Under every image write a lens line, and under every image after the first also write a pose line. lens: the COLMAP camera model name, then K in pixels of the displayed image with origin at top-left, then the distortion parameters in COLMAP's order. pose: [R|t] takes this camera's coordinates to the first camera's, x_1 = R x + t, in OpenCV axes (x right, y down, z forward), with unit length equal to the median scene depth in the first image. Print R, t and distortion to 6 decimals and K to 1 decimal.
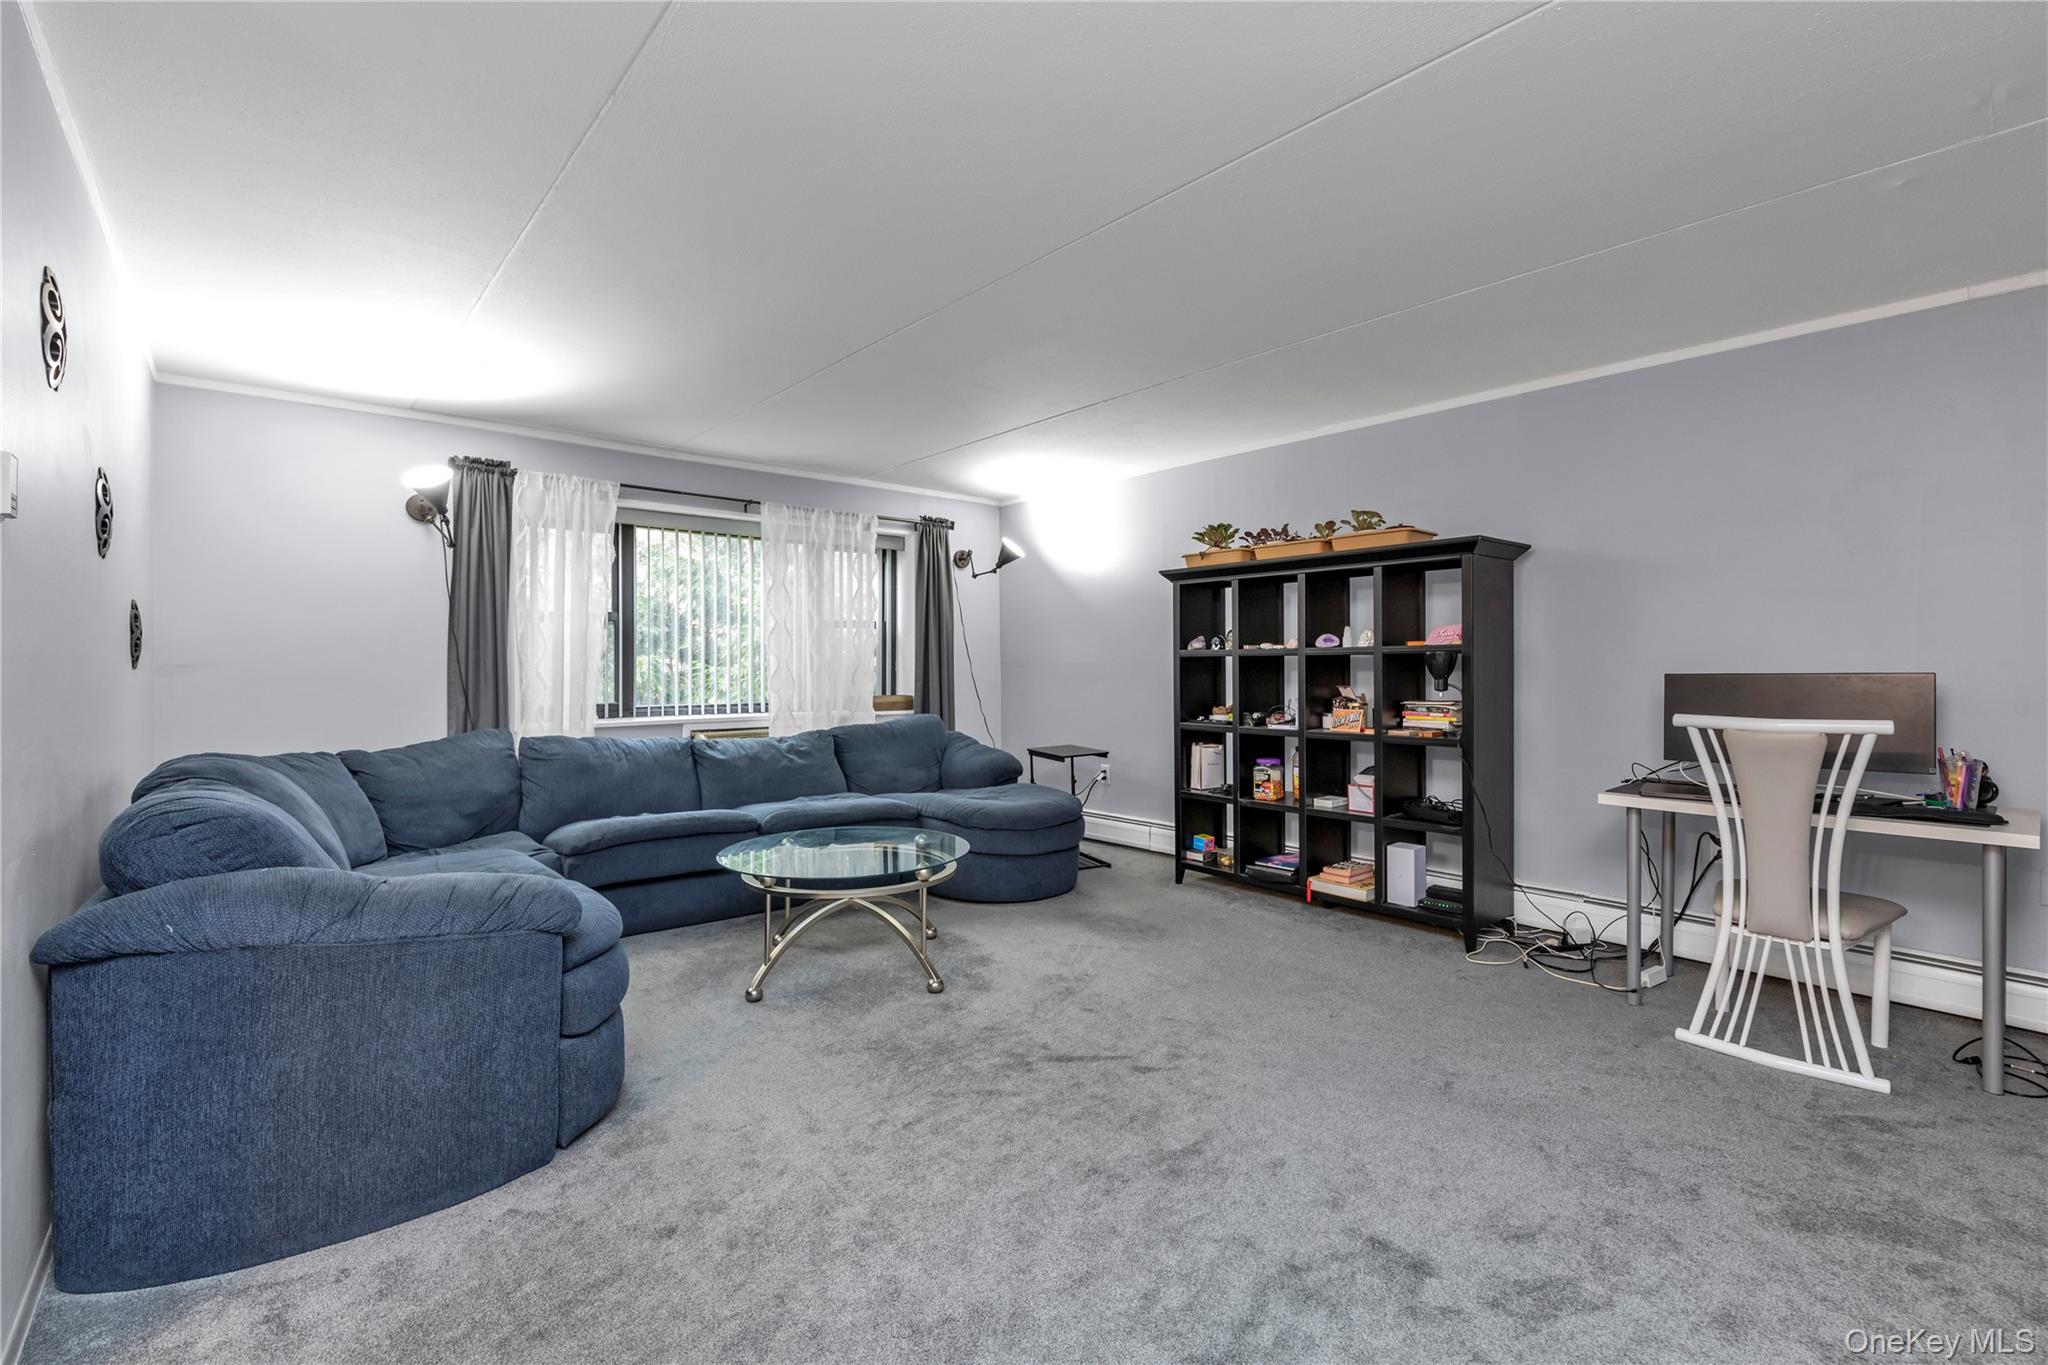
lens RADIAL K [[903.5, 0, 1028.5], [0, 903.5, 652.7], [0, 0, 1]] dist [0.000760, -0.000004]
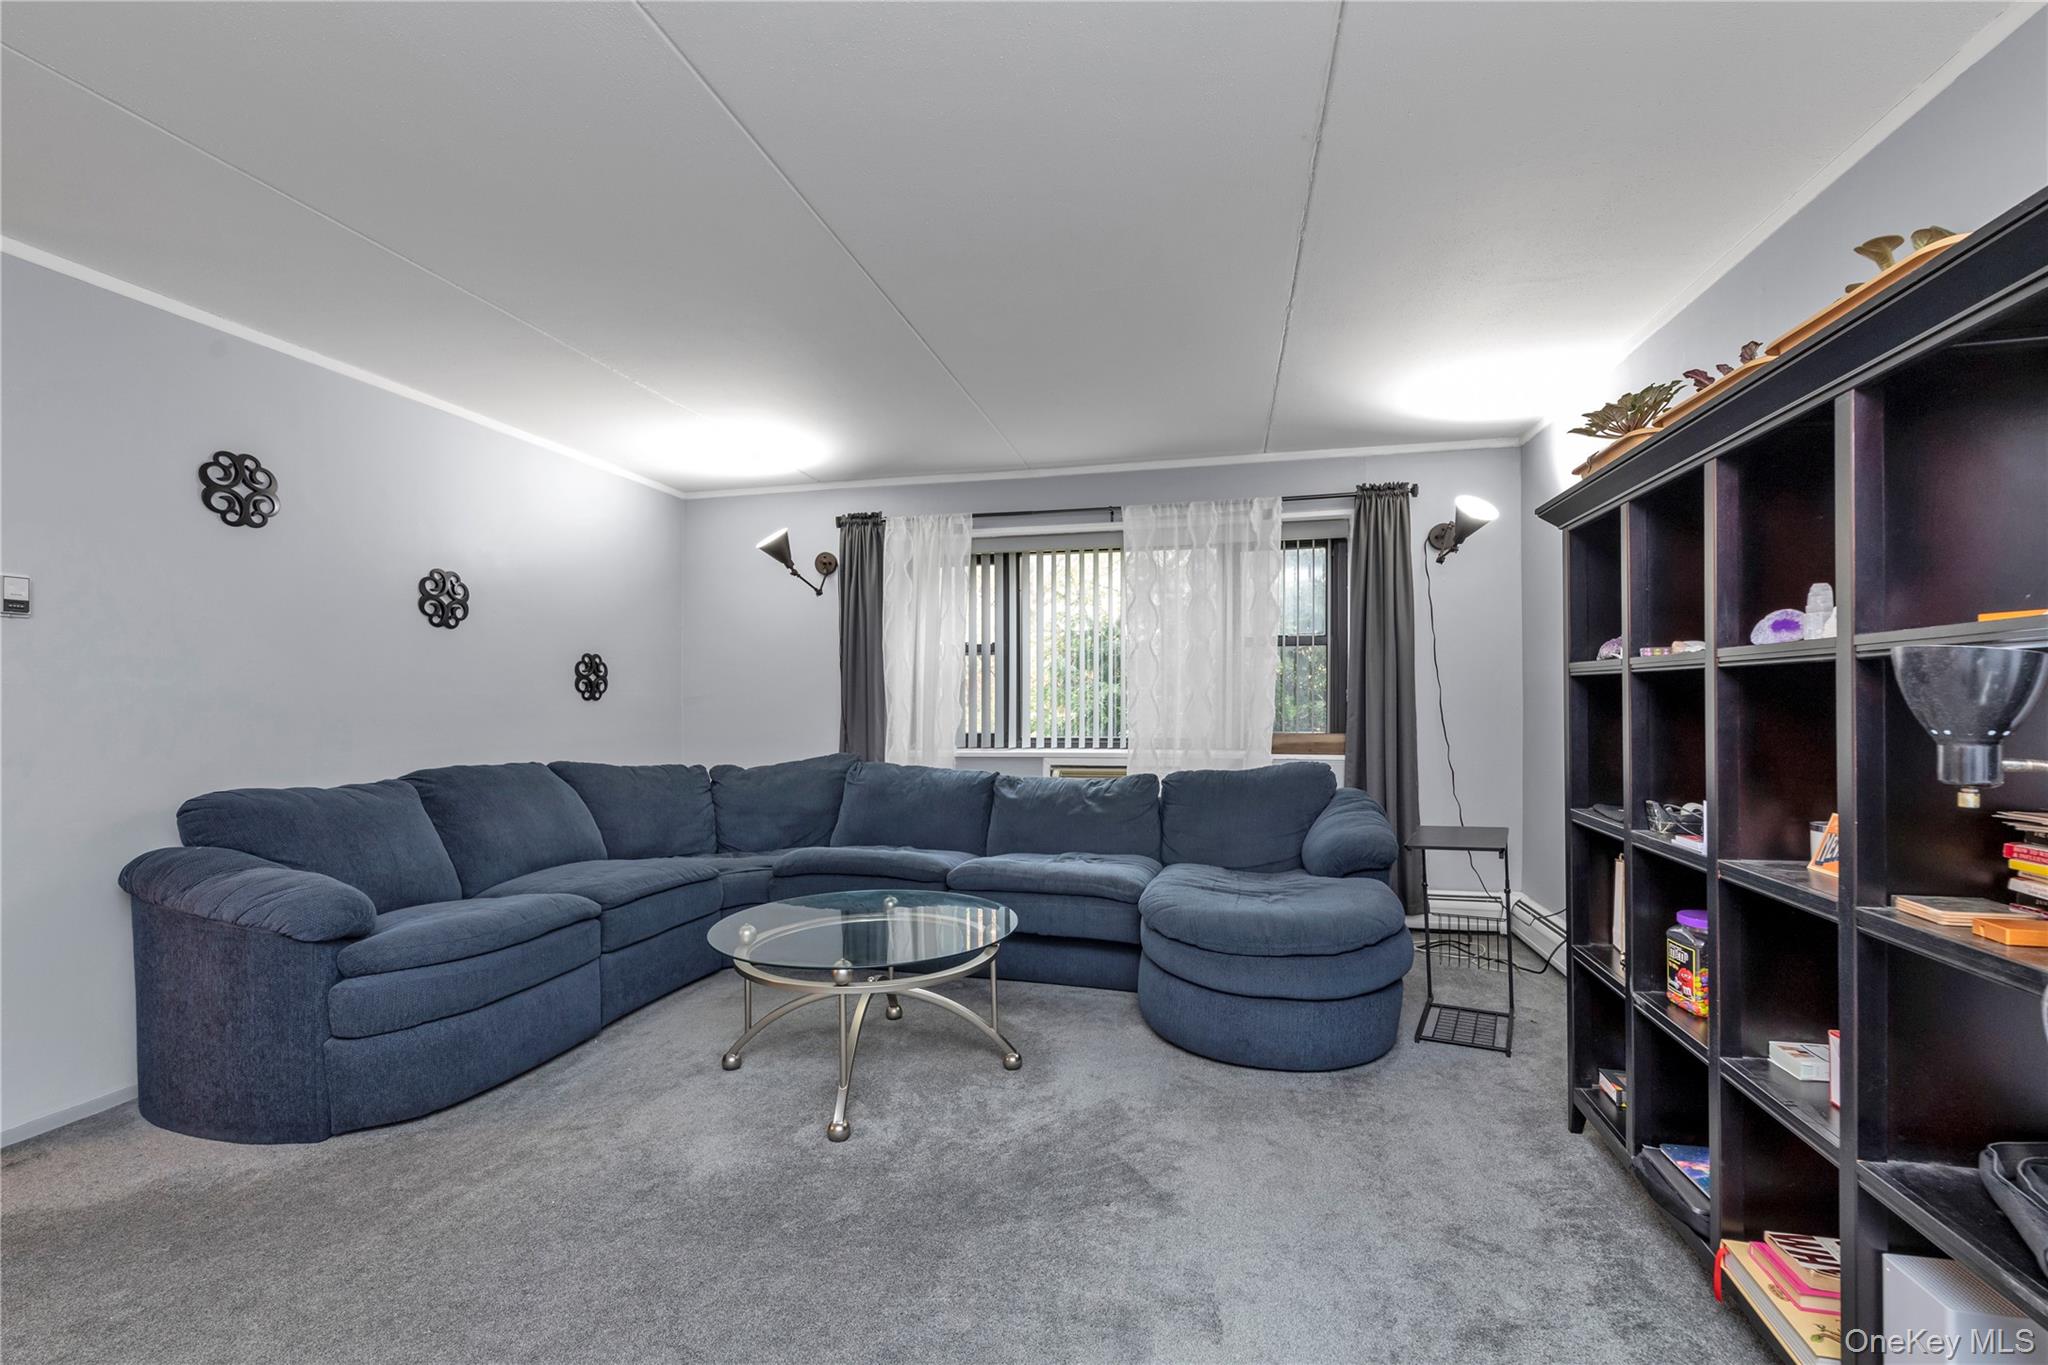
lens RADIAL K [[892.4, 0, 1018.6], [0, 892.4, 696.6], [0, 0, 1]] dist [-0.000921, -0.000351]
pose [[0.585324, -0.001057, -0.810799, 0.363470], [0.018576, 0.999754, 0.012107, 0.004027], [0.810587, -0.022148, 0.585200, 0.437175]]
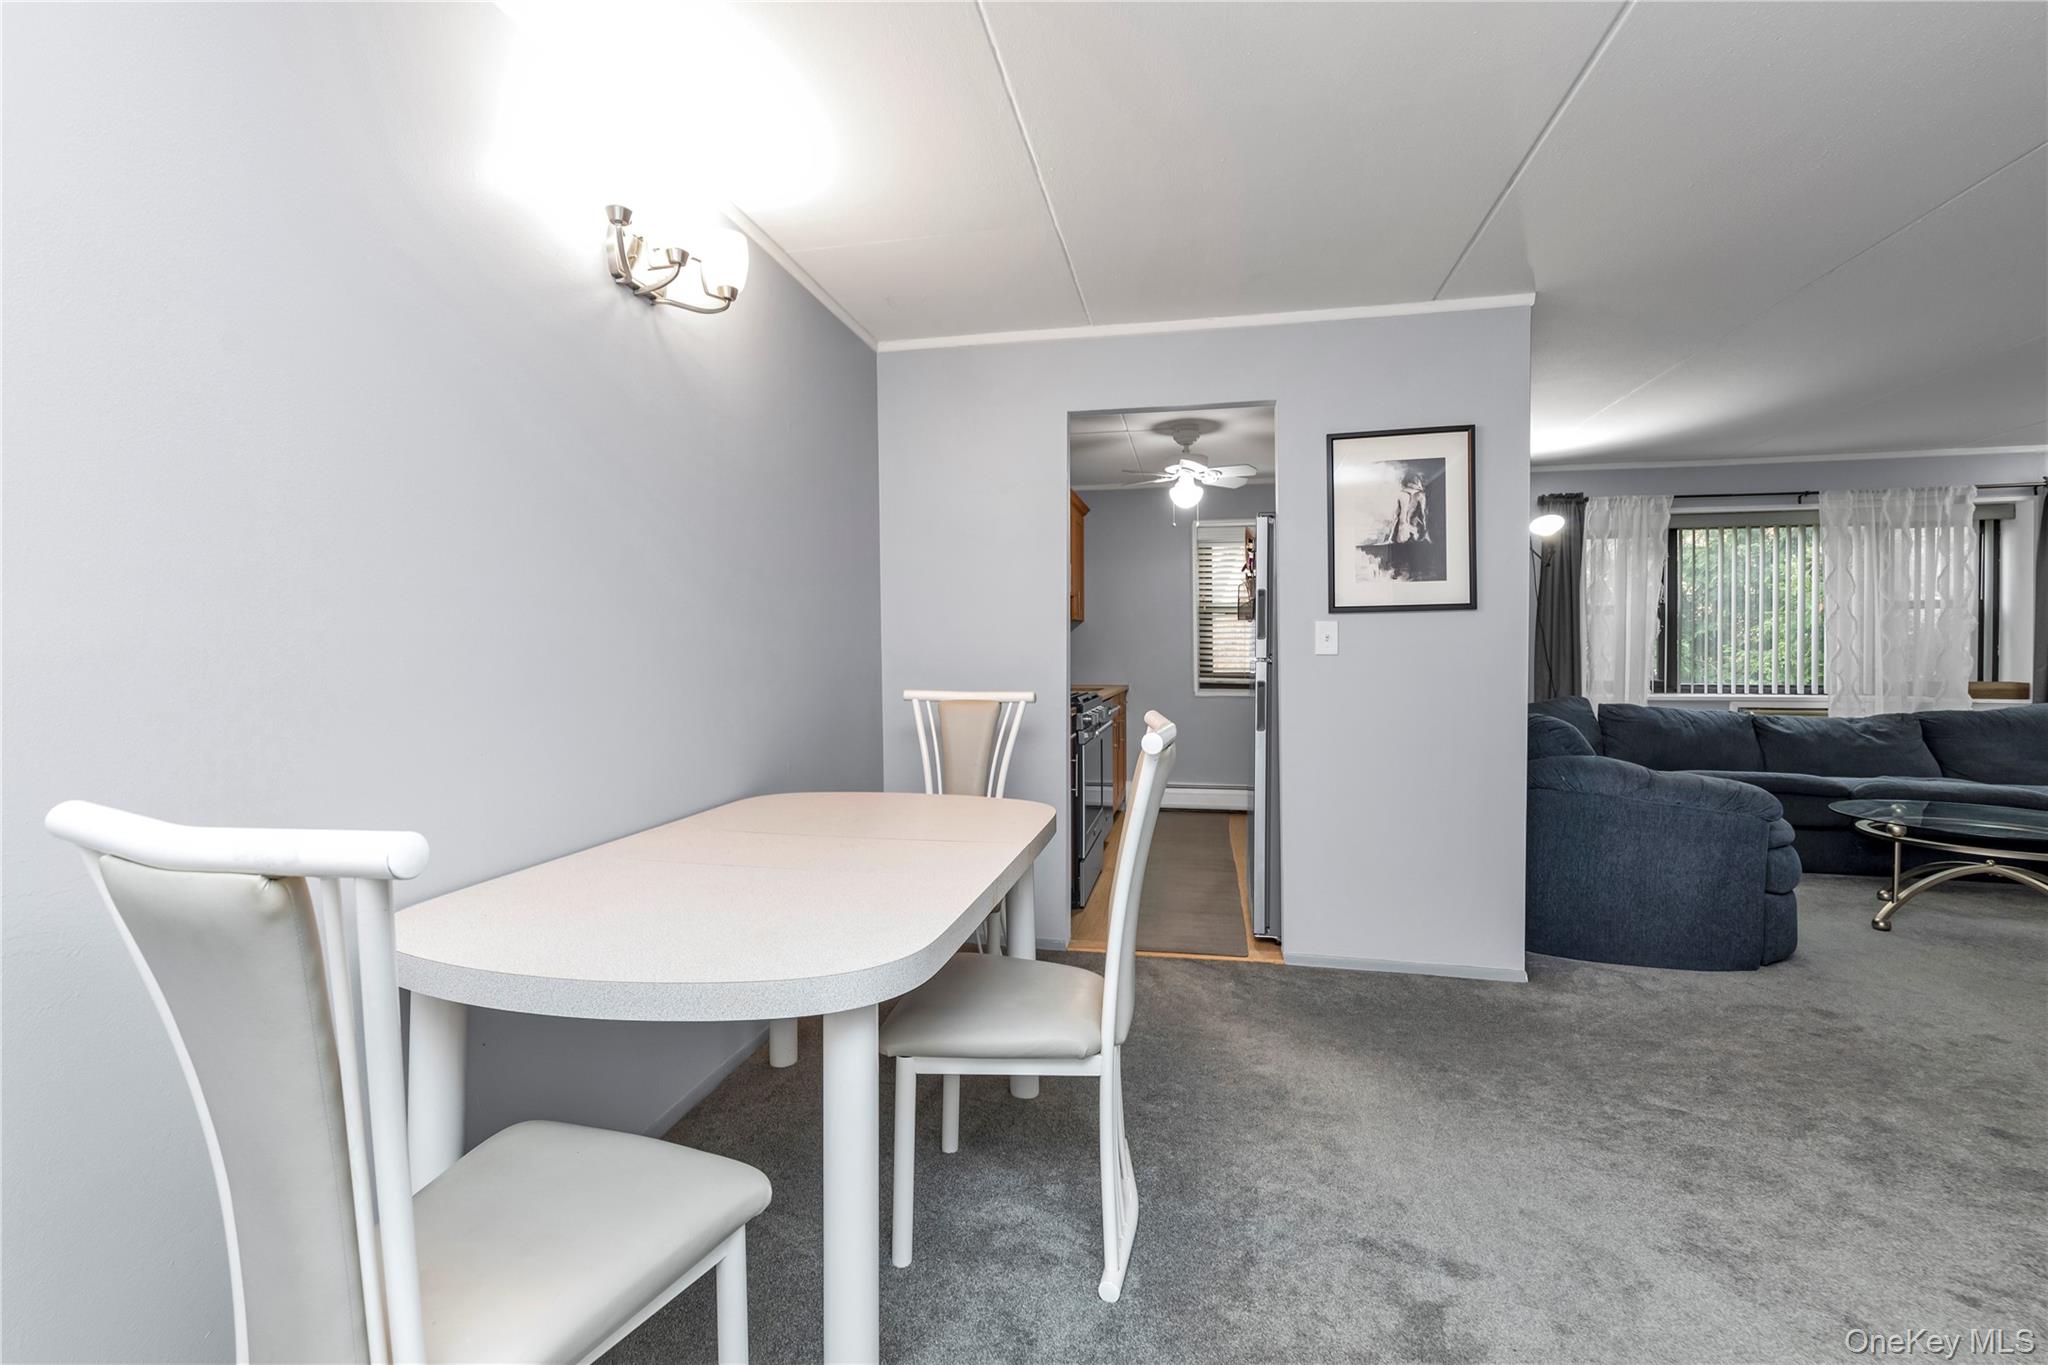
lens RADIAL K [[878.1, 0, 1028.0], [0, 878.1, 658.7], [0, 0, 1]] dist [-0.000796, -0.000302]
pose [[0.596571, 0.007577, -0.802524, -0.030092], [0.011669, 0.999768, 0.018114, -0.003409], [0.802475, -0.020171, 0.596345, -0.355434]]
